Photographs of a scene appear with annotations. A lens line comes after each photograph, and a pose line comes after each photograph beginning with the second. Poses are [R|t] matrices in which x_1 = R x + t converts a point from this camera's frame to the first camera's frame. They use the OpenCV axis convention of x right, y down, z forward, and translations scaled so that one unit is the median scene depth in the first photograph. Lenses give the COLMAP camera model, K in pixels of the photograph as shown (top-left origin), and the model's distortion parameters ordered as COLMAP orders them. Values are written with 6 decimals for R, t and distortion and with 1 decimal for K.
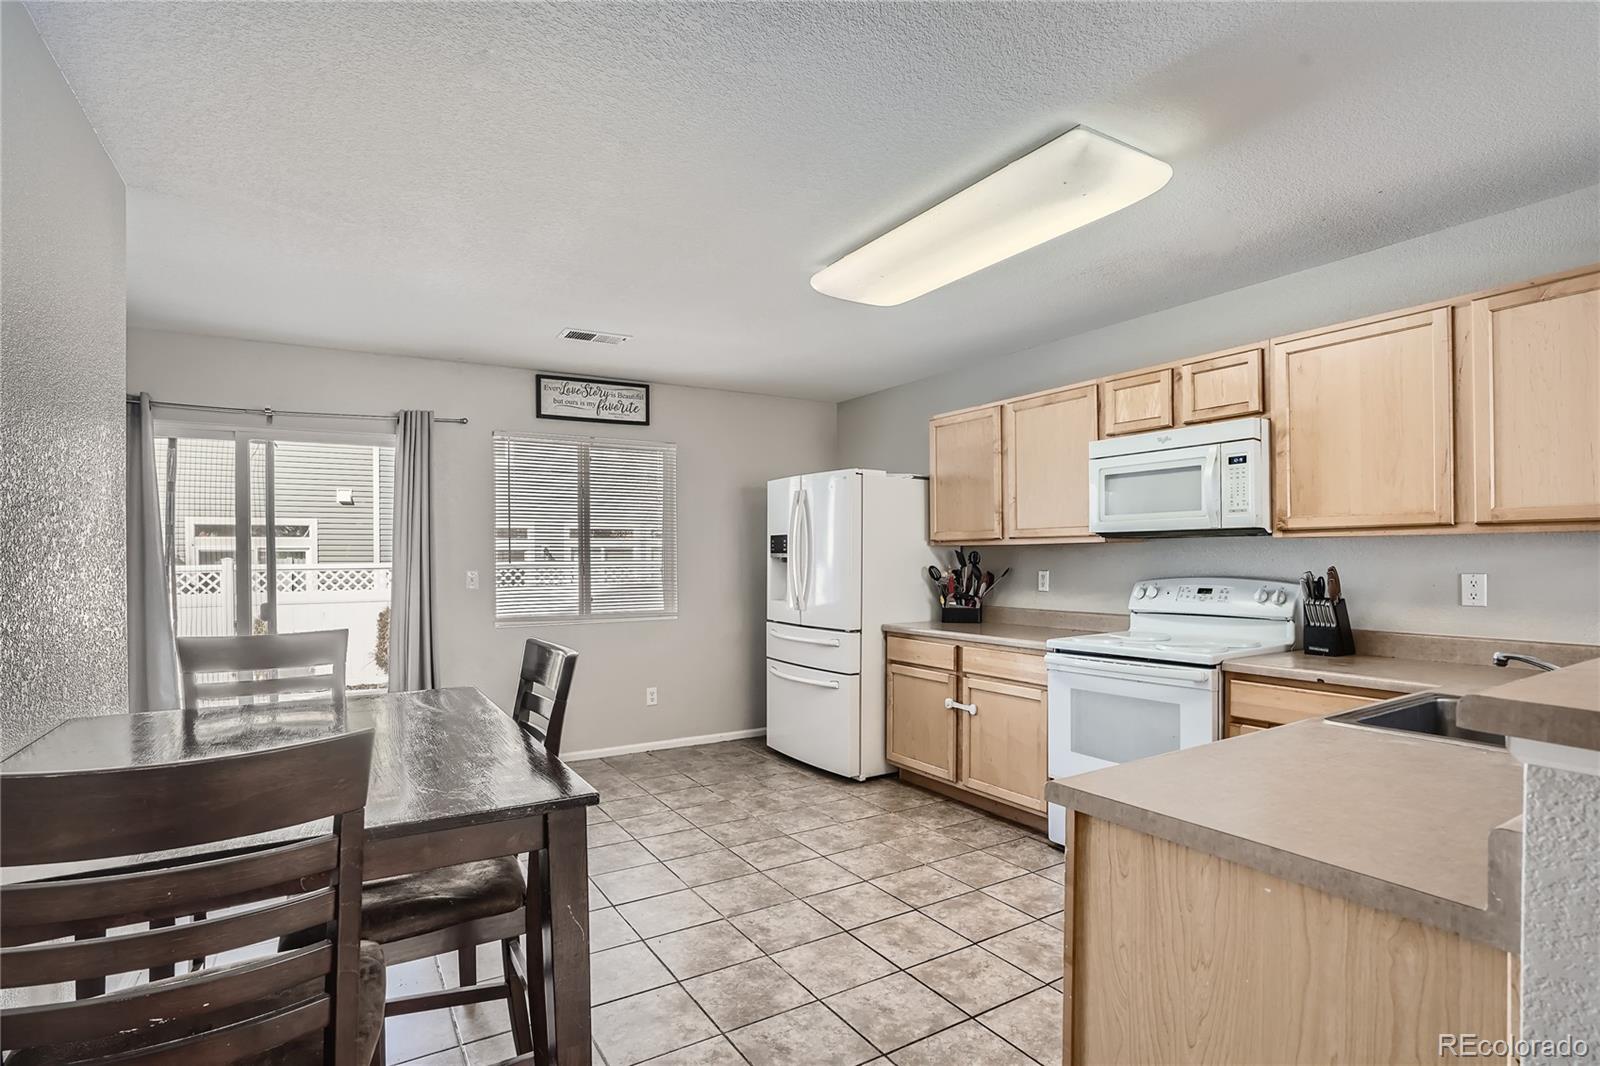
lens RADIAL K [[787.1, 0, 799.8], [0, 787.1, 556.6], [0, 0, 1]] dist [-0.045904, 0.000258]
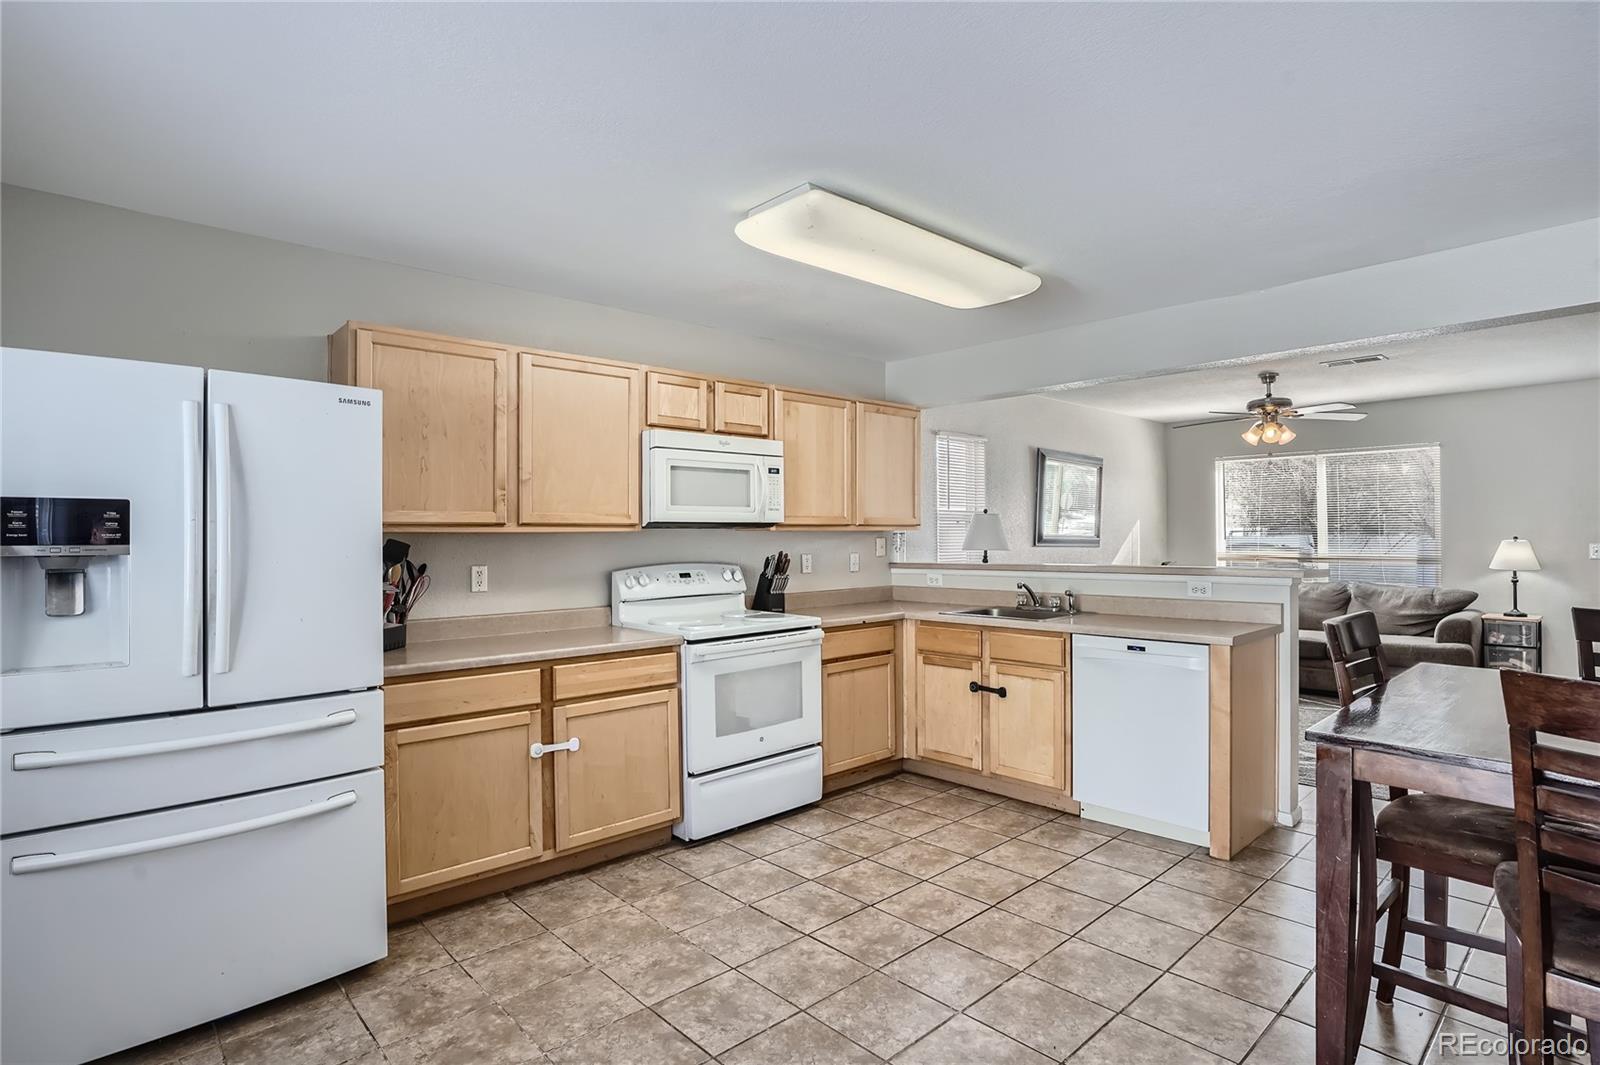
lens RADIAL K [[825.4, 0, 794.2], [0, 825.4, 533.6], [0, 0, 1]] dist [-0.053310, 0.026453]
pose [[-0.193355, 0.012618, 0.981048, -0.658709], [0.009482, 0.999895, -0.010991, -0.002478], [-0.981083, 0.007177, -0.193454, 1.006213]]
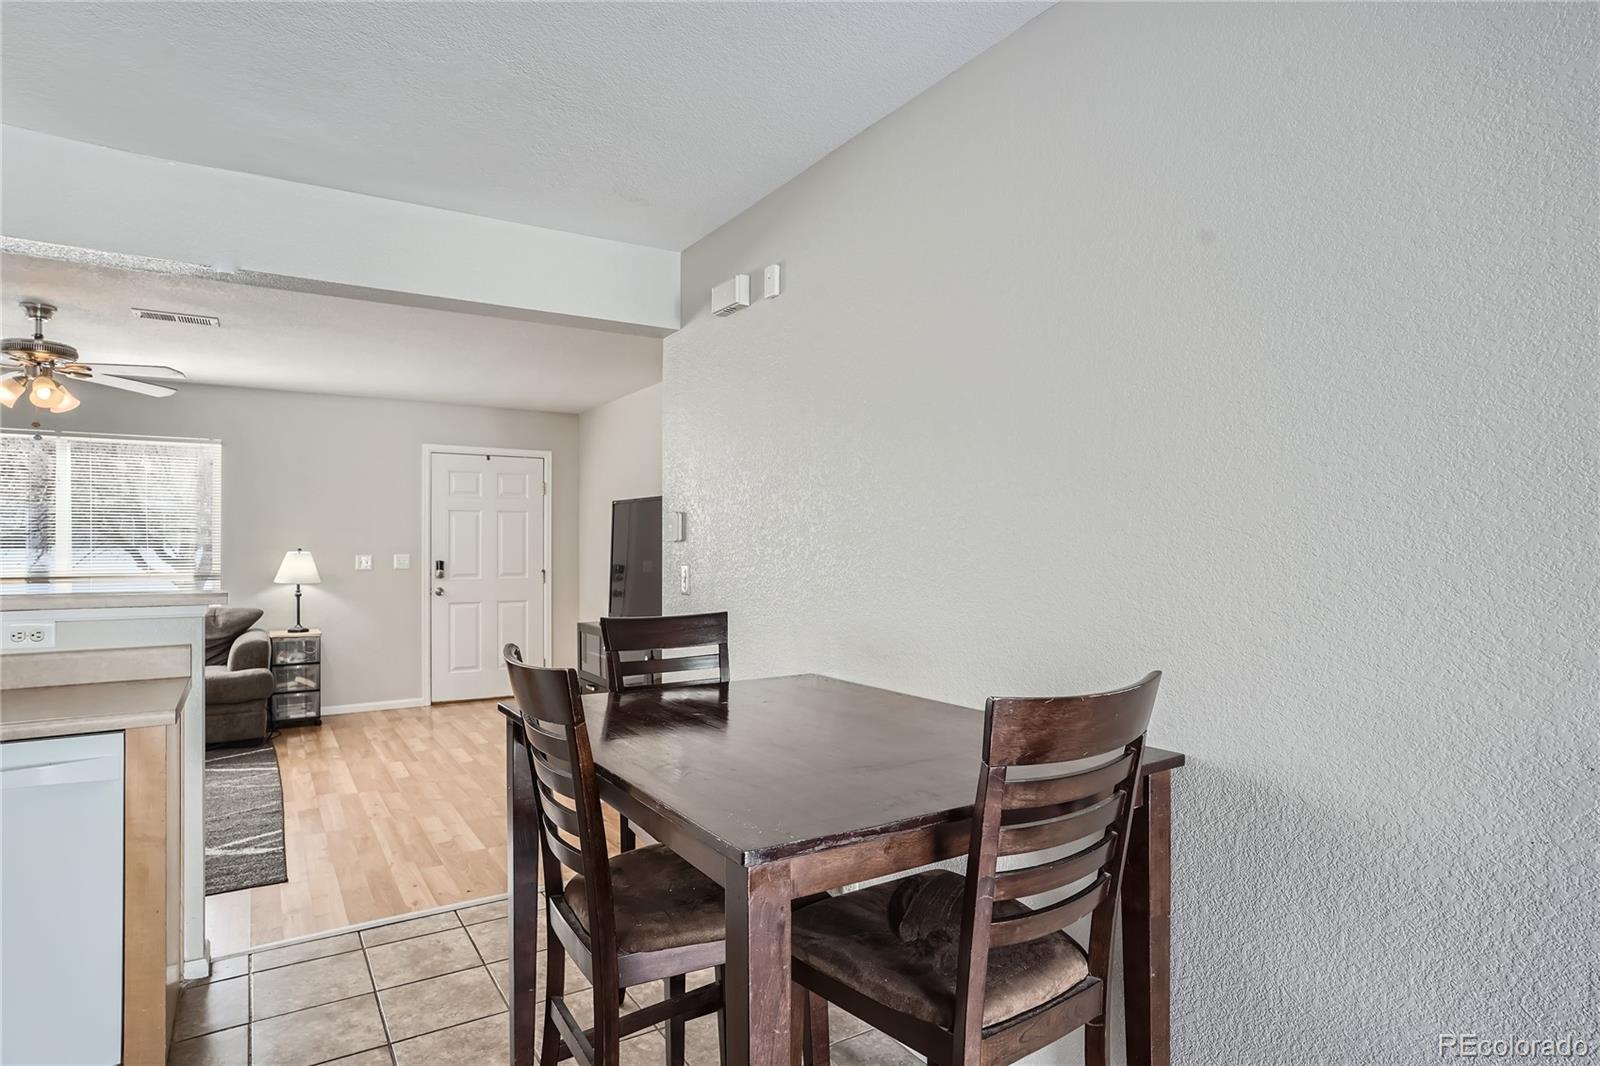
lens RADIAL K [[877.7, 0, 802.1], [0, 877.7, 540.6], [0, 0, 1]] dist [-0.052465, 0.031228]
pose [[-0.999803, 0.010084, -0.017115, -0.270298], [0.010155, 0.999940, -0.004072, 0.002034], [0.017072, -0.004245, -0.999845, 0.932010]]
